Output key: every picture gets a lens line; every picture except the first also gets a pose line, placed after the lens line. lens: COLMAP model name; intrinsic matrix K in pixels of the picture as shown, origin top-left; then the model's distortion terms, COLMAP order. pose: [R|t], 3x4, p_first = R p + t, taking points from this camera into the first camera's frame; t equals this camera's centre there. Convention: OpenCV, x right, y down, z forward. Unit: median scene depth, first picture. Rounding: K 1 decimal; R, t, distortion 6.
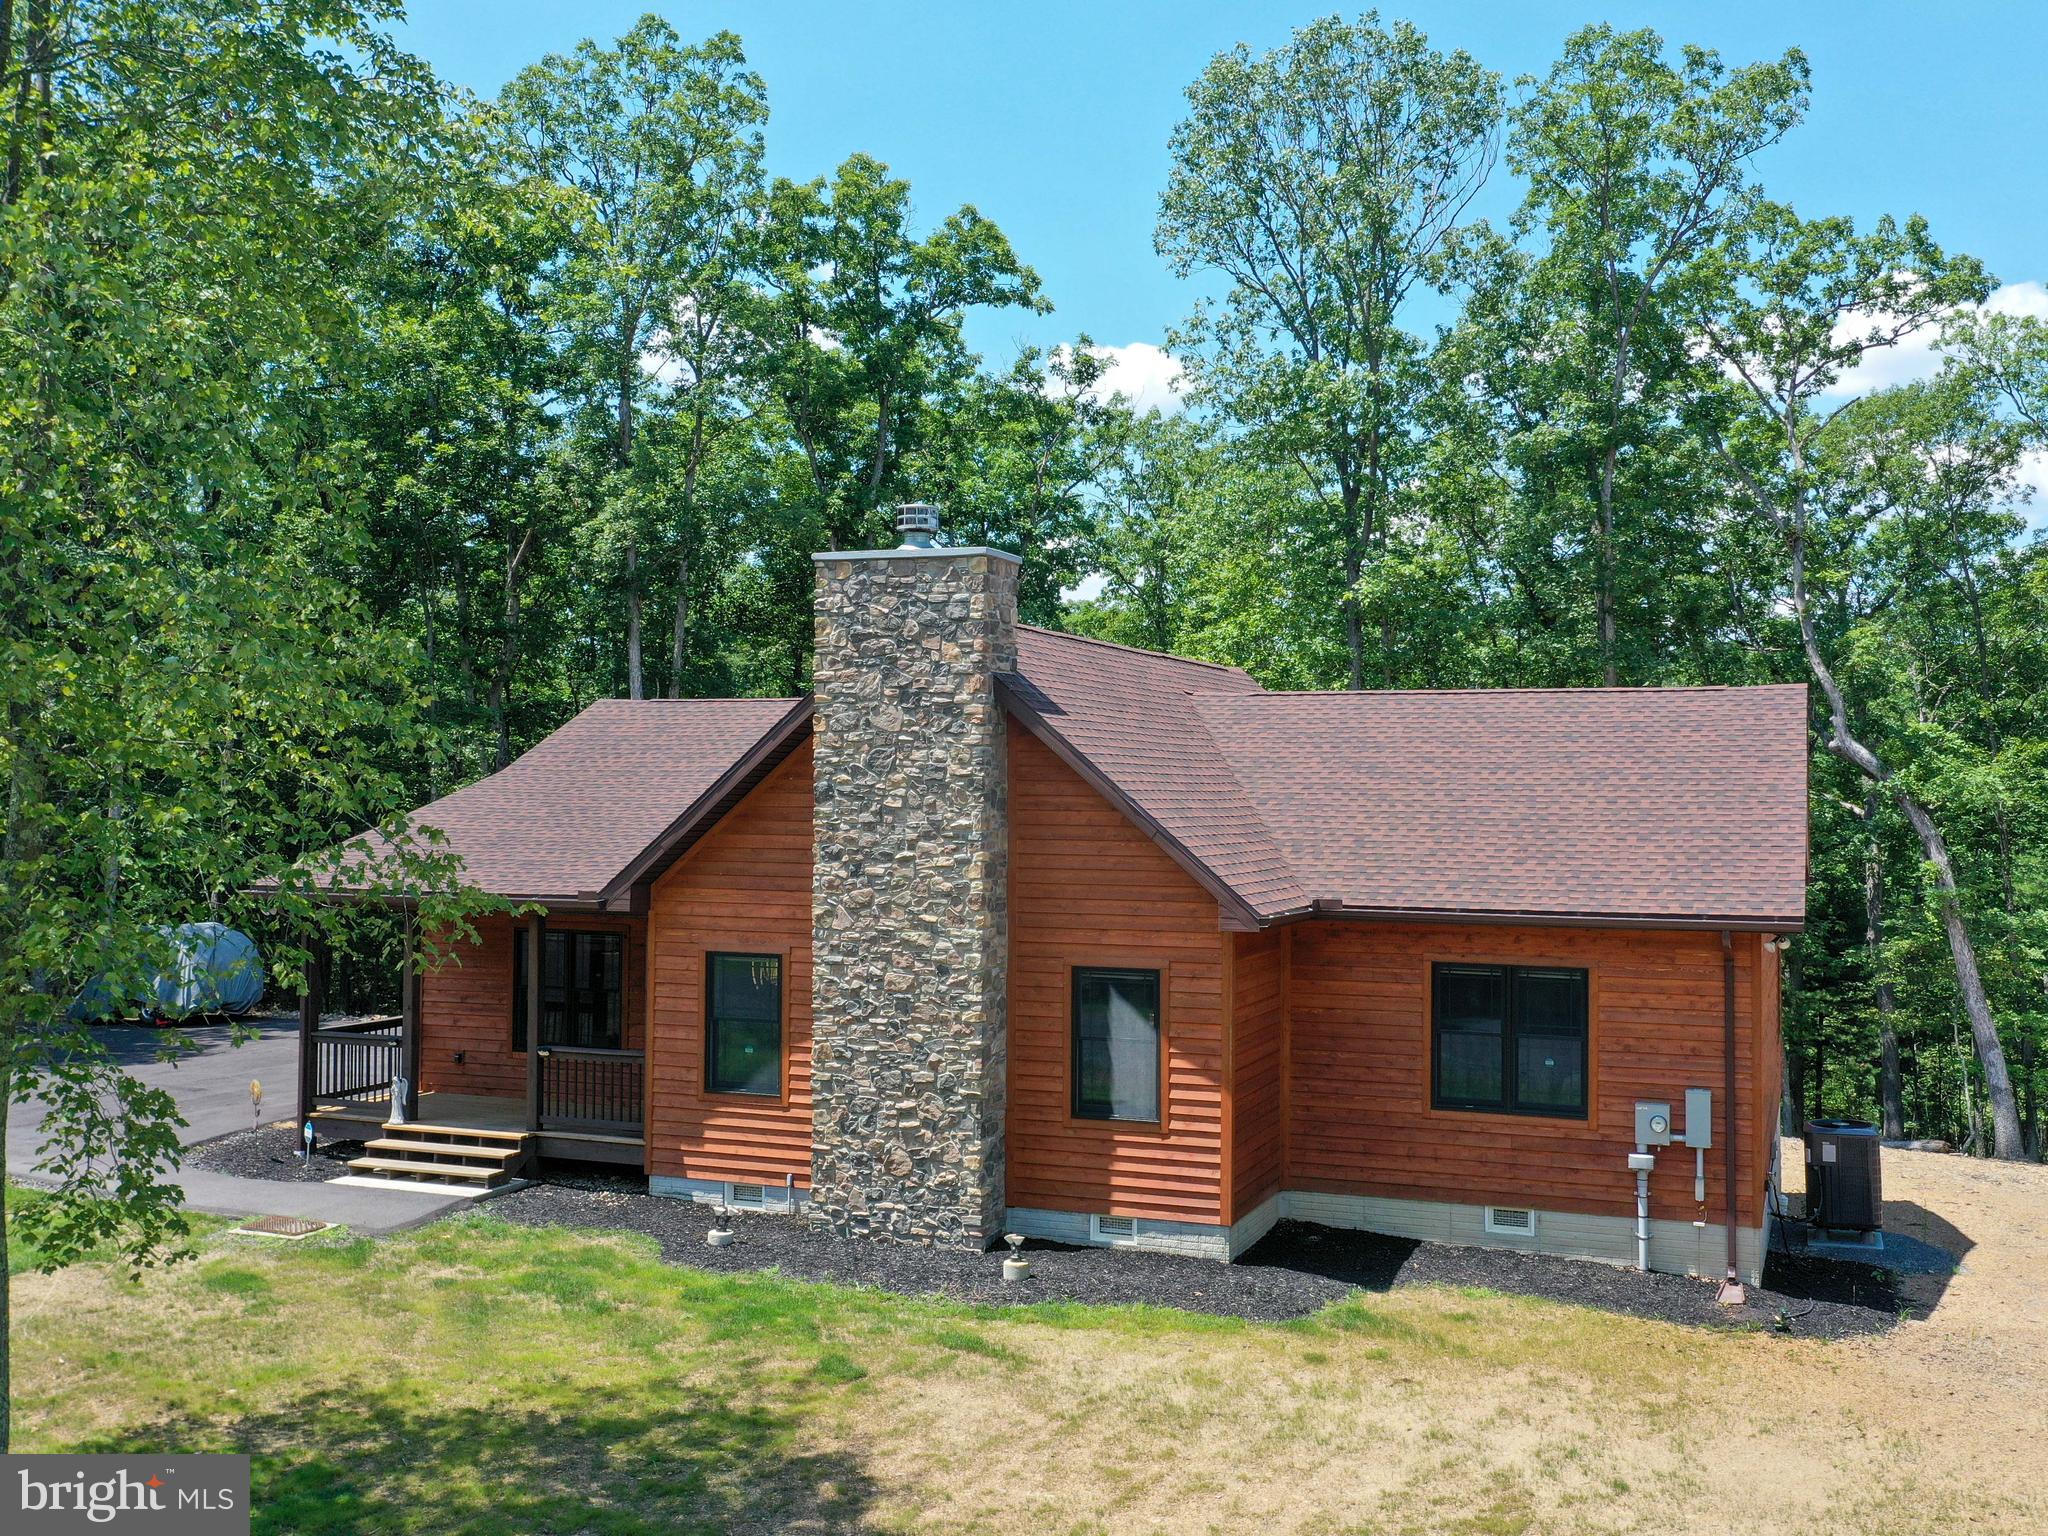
lens RADIAL K [[1857.7, 0, 1024.0], [0, 1857.7, 768.0], [0, 0, 1]] dist [0.043925, -0.092443]
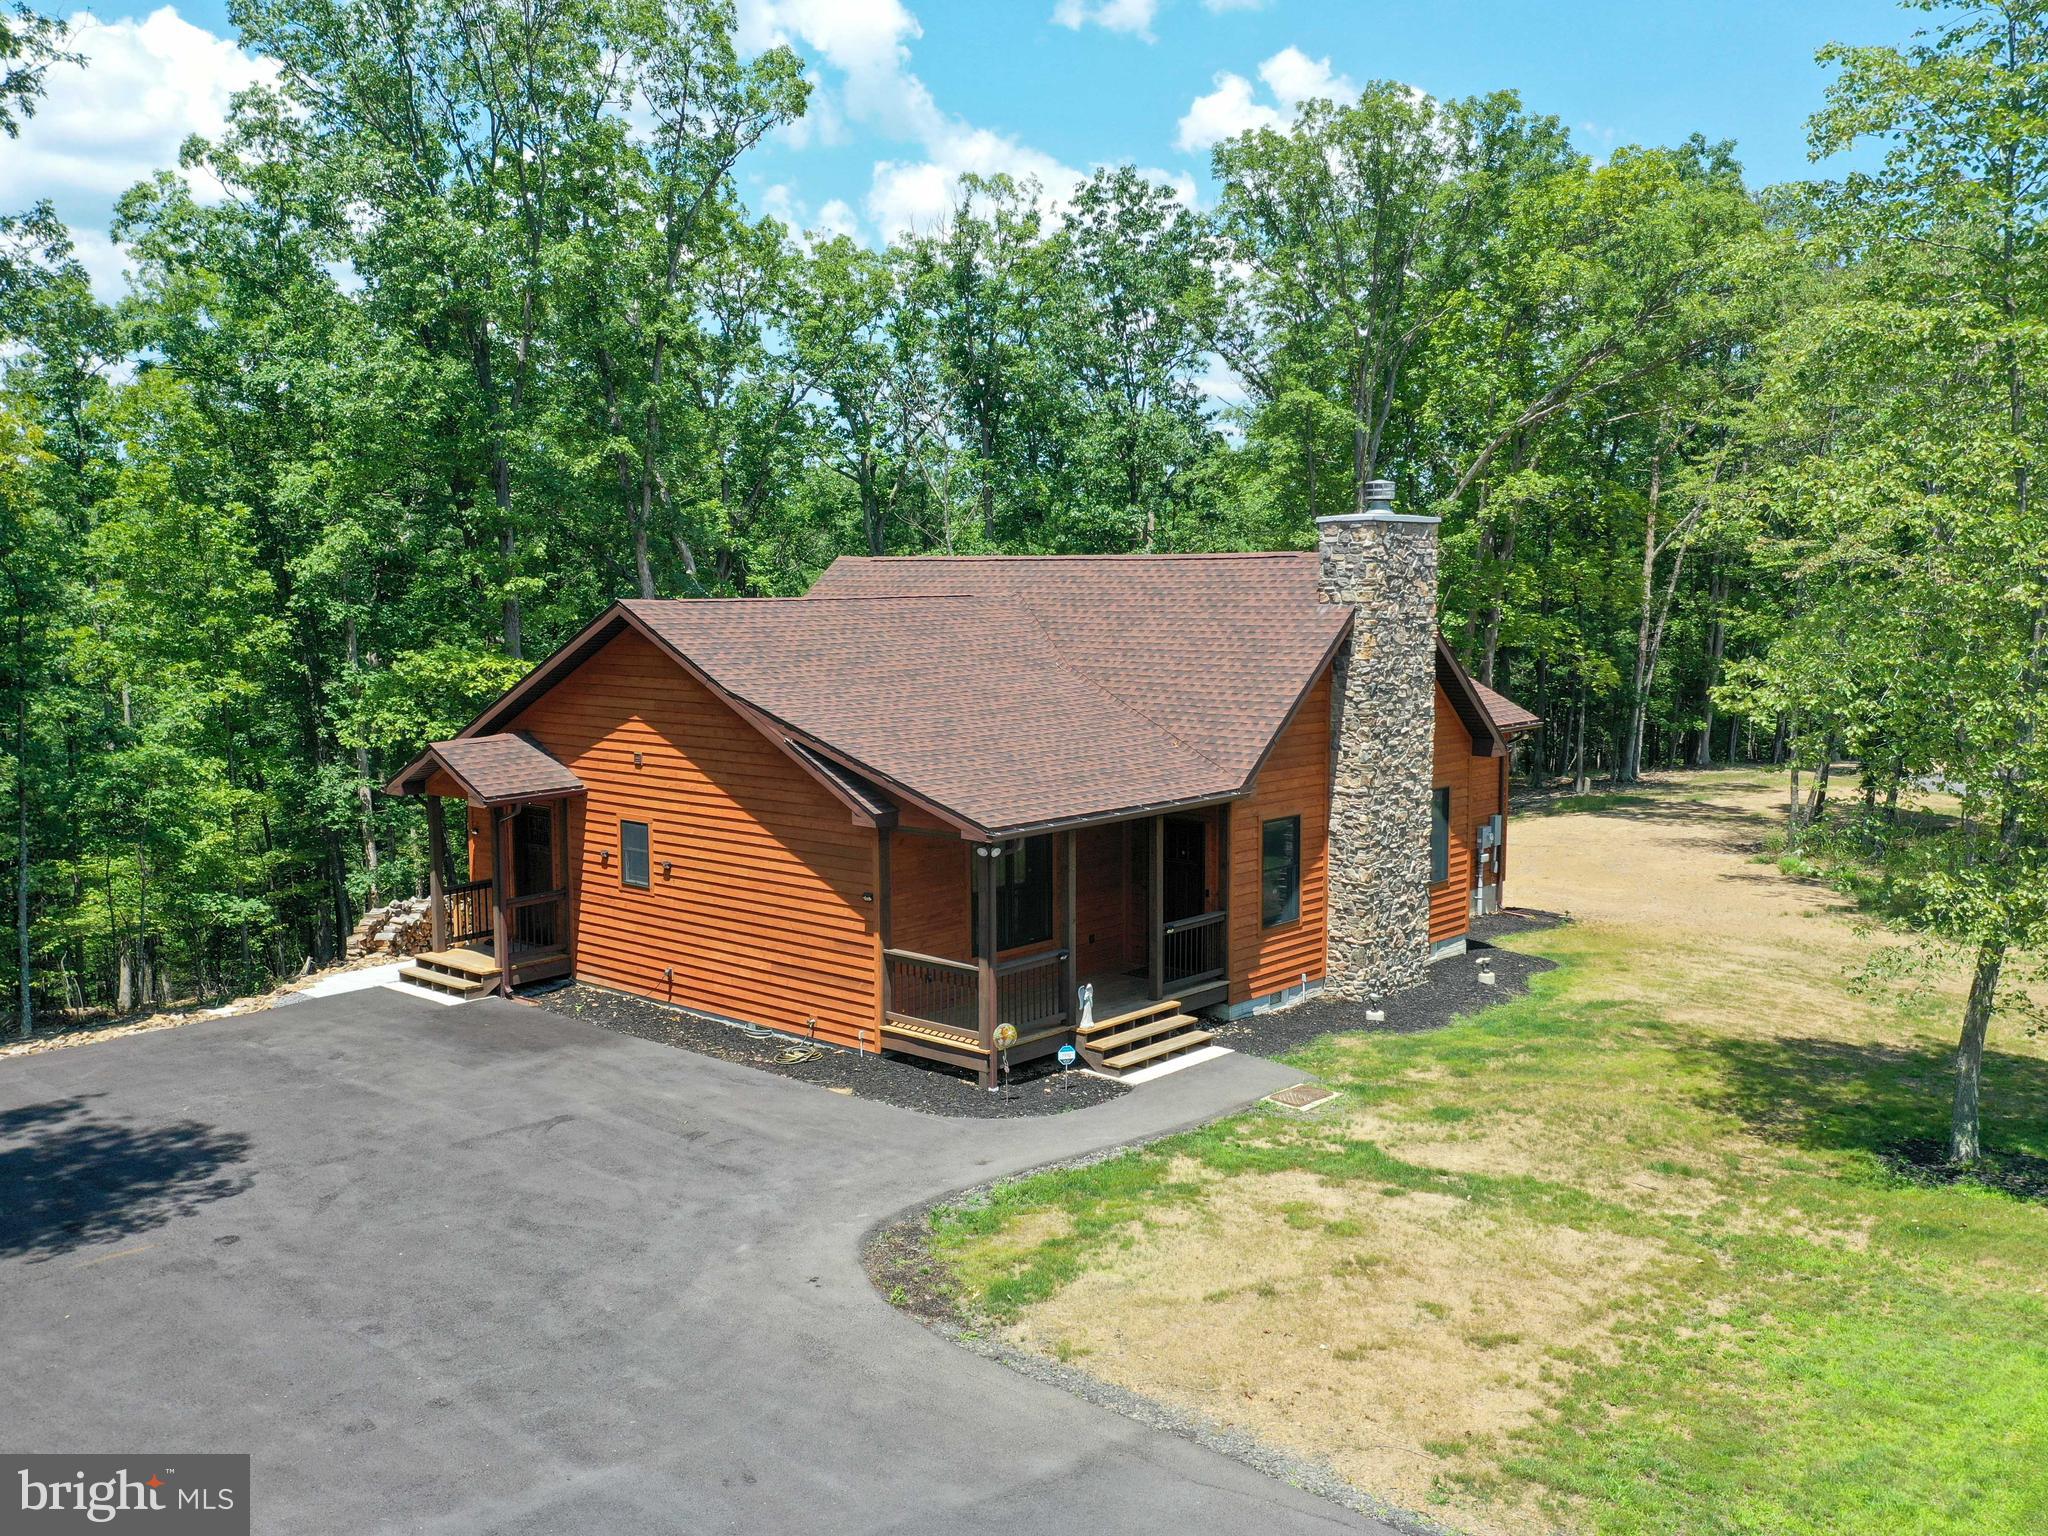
lens RADIAL K [[1857.7, 0, 1024.0], [0, 1857.7, 768.0], [0, 0, 1]] dist [0.043925, -0.092443]
pose [[0.351897, -0.105765, 0.930044, -1.546061], [-0.002679, 0.993478, 0.113992, -0.089759], [-0.936035, -0.042605, 0.349319, 0.781616]]
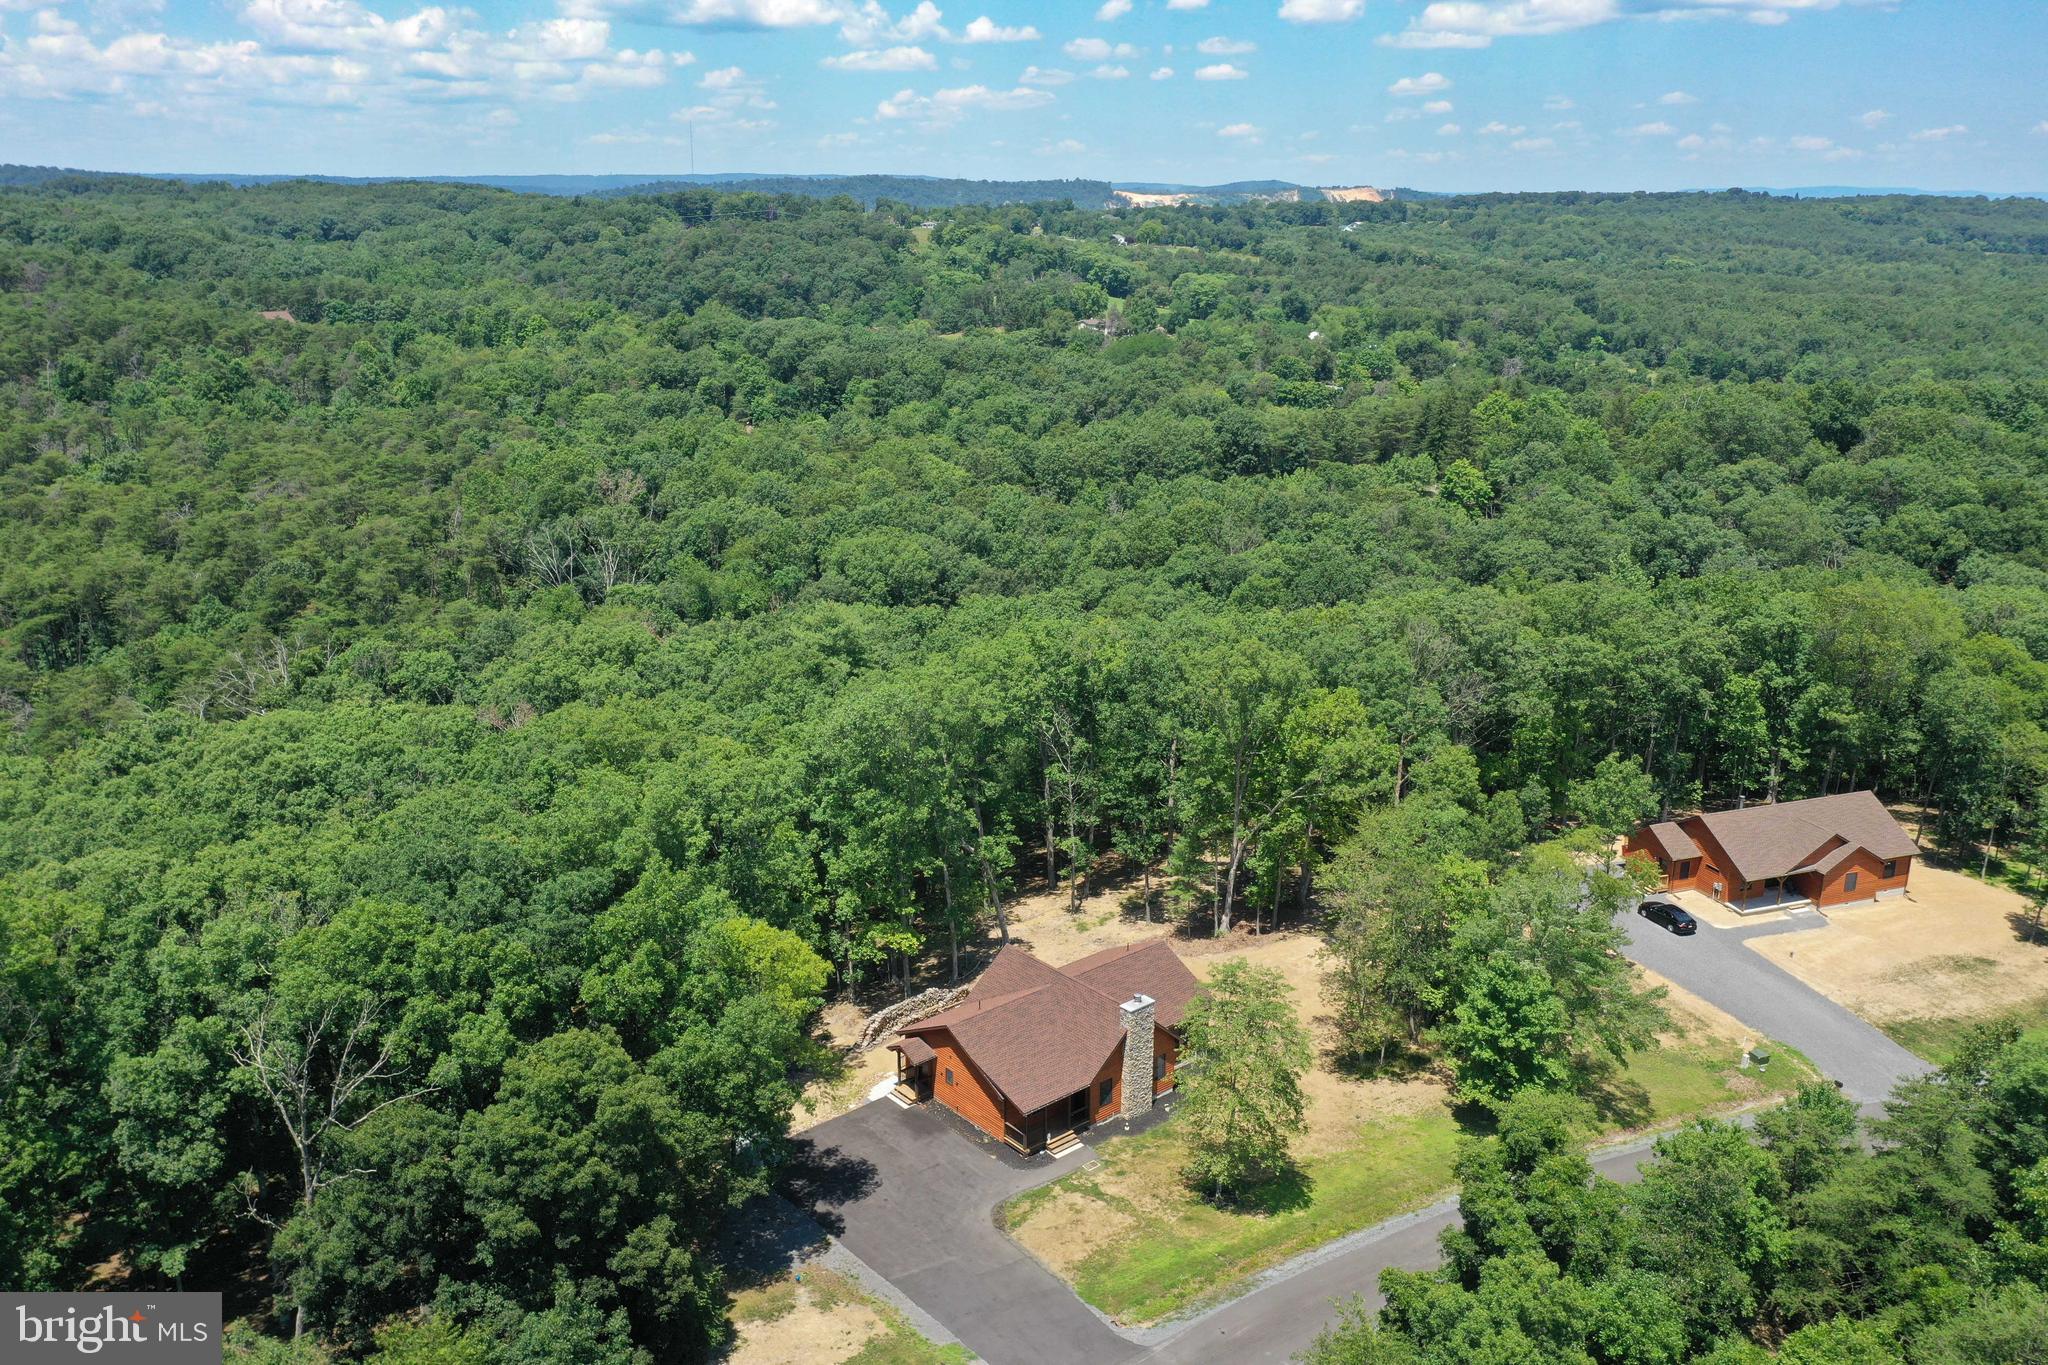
lens RADIAL K [[1648.8, 0, 1024.0], [0, 1648.8, 682.5], [0, 0, 1]] dist [0.012537, -0.006646]
pose [[0.474325, -0.241826, 0.846484, -4.396809], [-0.014813, 0.959204, 0.282328, -2.585426], [-0.880225, -0.146454, 0.451393, -0.859549]]
